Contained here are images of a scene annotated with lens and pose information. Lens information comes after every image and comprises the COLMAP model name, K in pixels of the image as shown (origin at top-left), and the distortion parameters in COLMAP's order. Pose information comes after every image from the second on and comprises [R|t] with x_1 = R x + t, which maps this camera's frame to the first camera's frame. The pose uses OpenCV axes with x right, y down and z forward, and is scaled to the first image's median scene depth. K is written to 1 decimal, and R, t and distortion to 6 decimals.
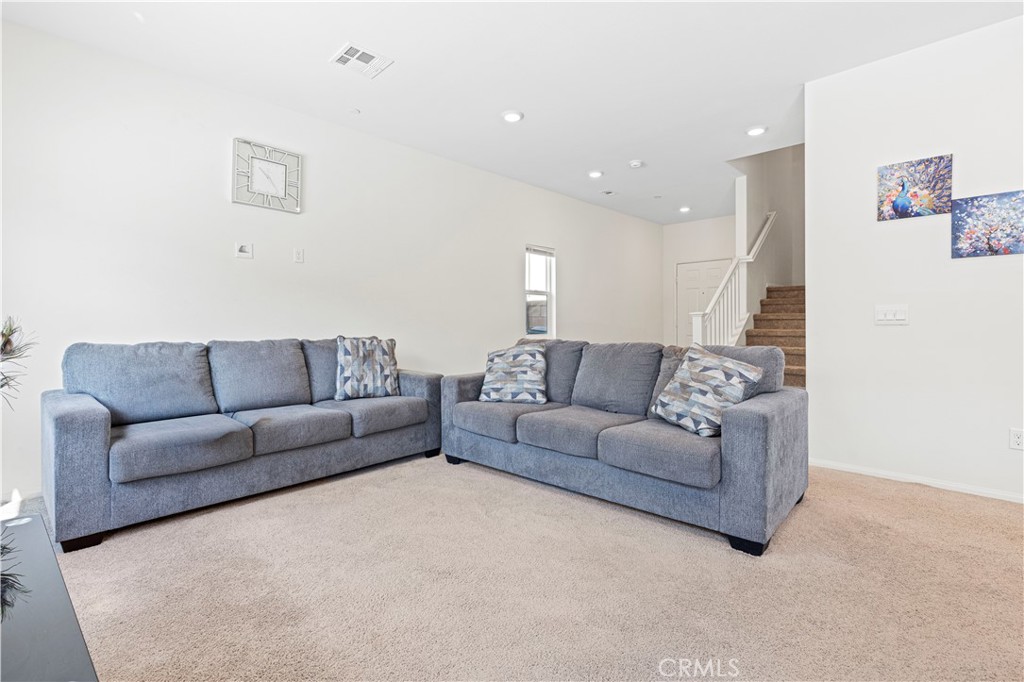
lens RADIAL K [[467.7, 0, 511.1], [0, 467.7, 324.0], [0, 0, 1]] dist [0.000466, 0.000083]
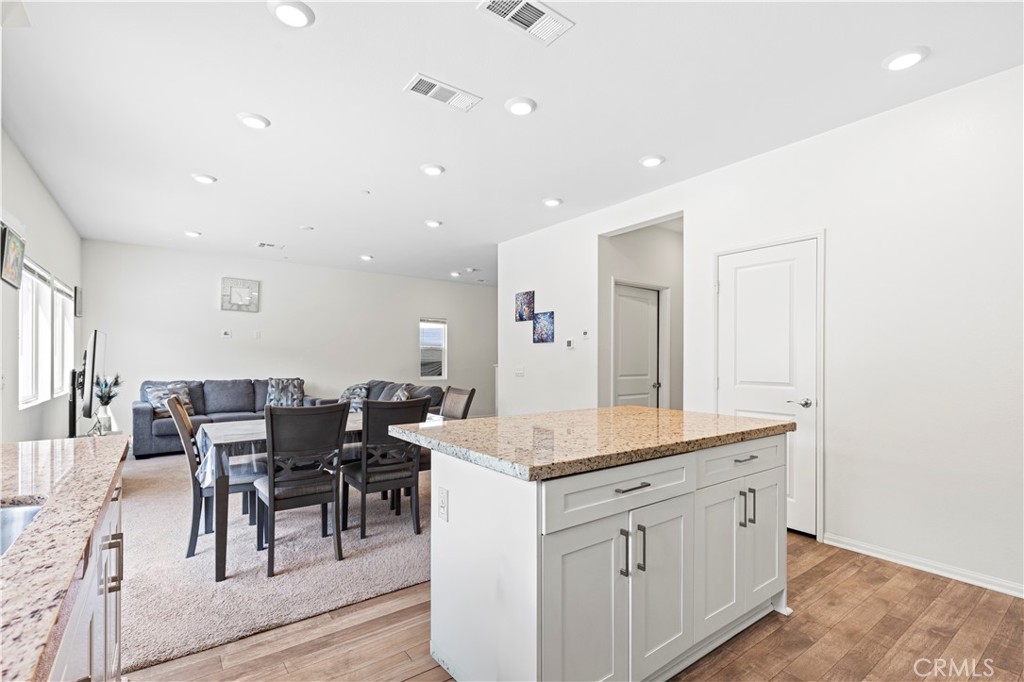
lens RADIAL K [[469.7, 0, 513.5], [0, 469.7, 358.6], [0, 0, 1]] dist [-0.000559, -0.000221]
pose [[0.989441, 0.004646, -0.144862, 0.942083], [-0.004988, 0.999986, -0.002001, -0.057414], [0.144851, 0.002702, 0.989450, -0.808847]]
